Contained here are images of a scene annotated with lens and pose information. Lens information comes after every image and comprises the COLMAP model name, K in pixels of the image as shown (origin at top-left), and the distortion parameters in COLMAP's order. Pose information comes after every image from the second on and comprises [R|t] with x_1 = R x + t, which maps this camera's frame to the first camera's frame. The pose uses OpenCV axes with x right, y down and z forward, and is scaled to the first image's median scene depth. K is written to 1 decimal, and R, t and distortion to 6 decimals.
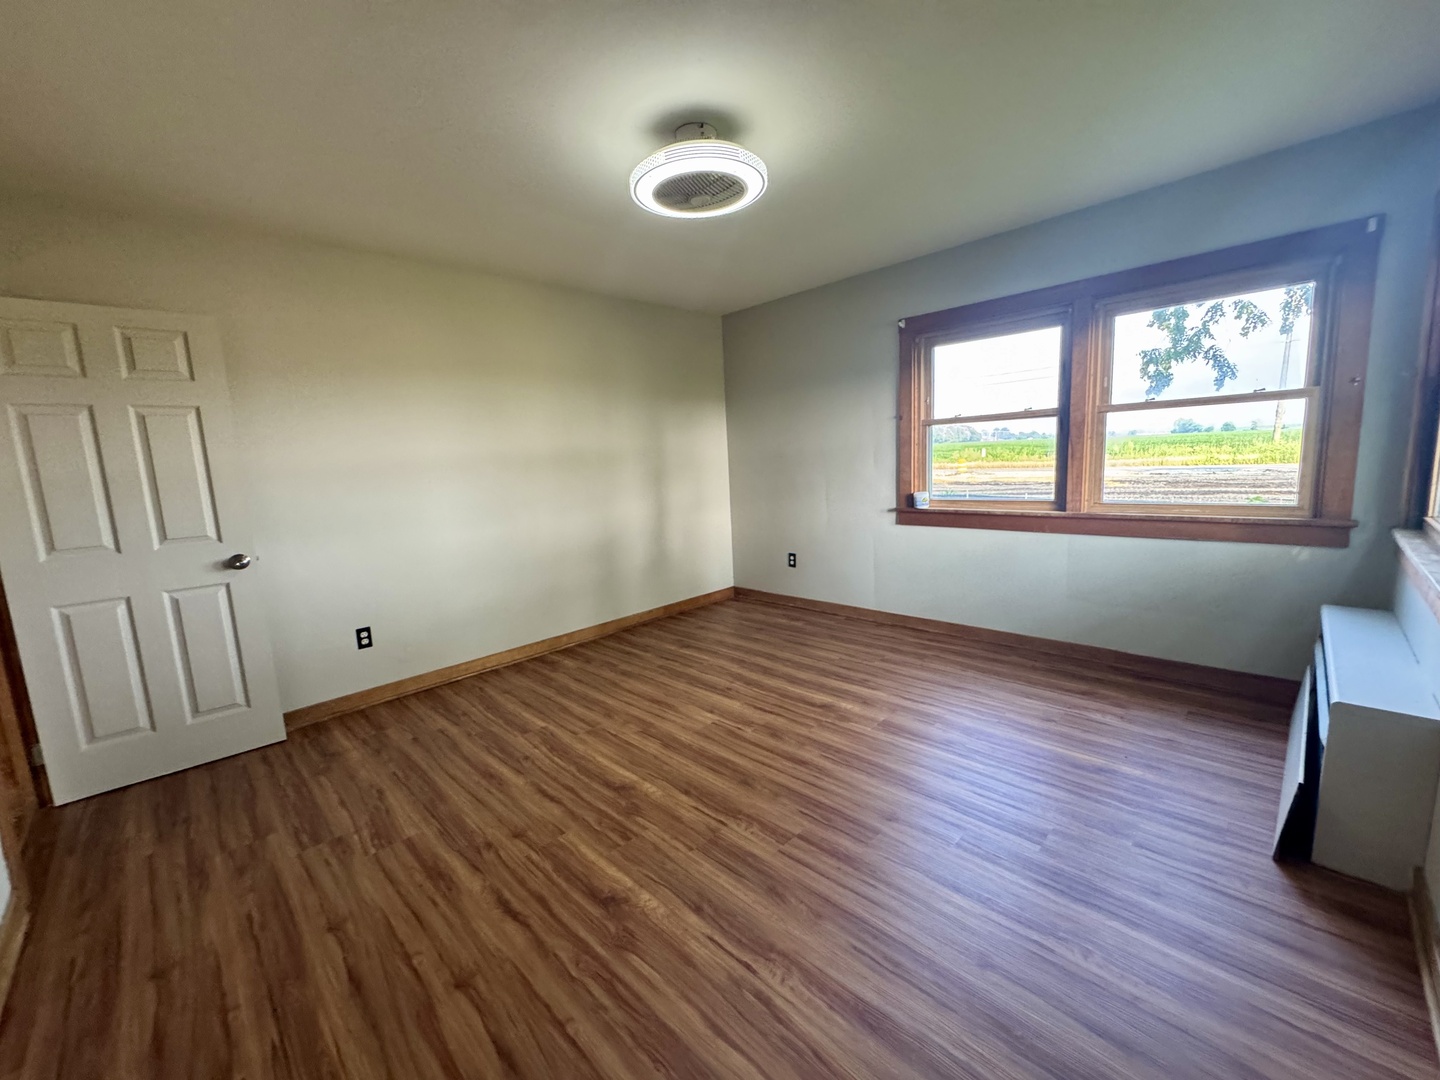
lens RADIAL K [[576.6, 0, 720.0], [0, 576.6, 540.0], [0, 0, 1]] dist [-0.002026, -0.000005]
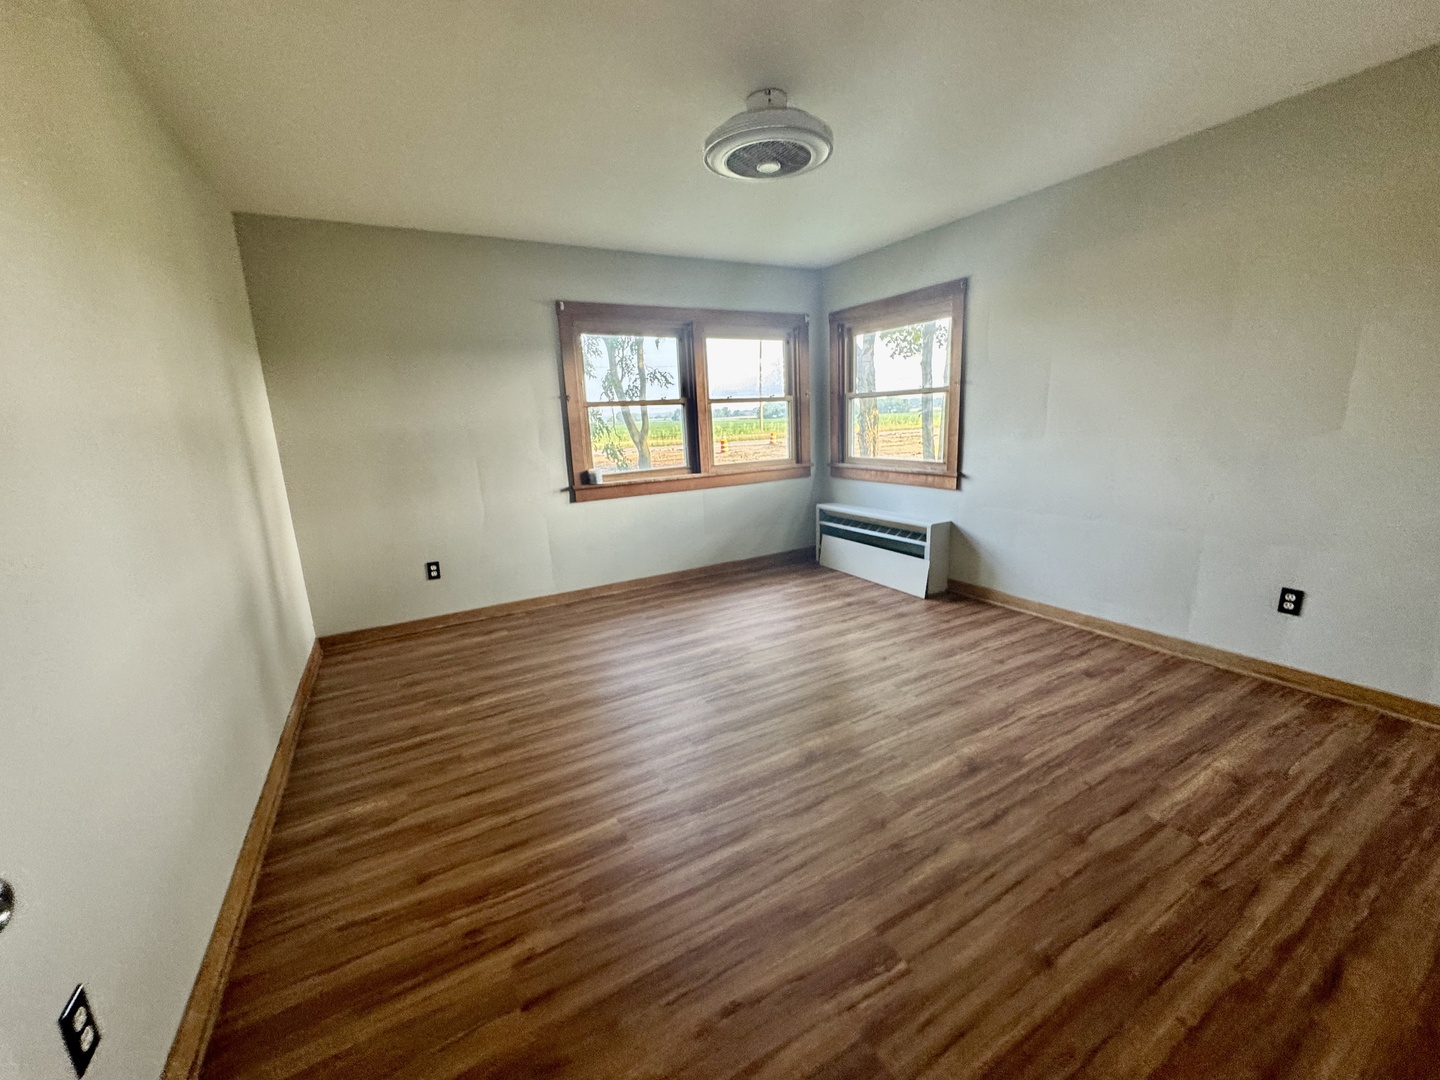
lens RADIAL K [[576.6, 0, 720.0], [0, 576.6, 540.0], [0, 0, 1]] dist [-0.002026, -0.000005]
pose [[0.265531, -0.160498, 0.950649, -0.706528], [0.169656, 0.978437, 0.117802, -0.044961], [-0.949058, 0.130003, 0.287035, 0.538116]]
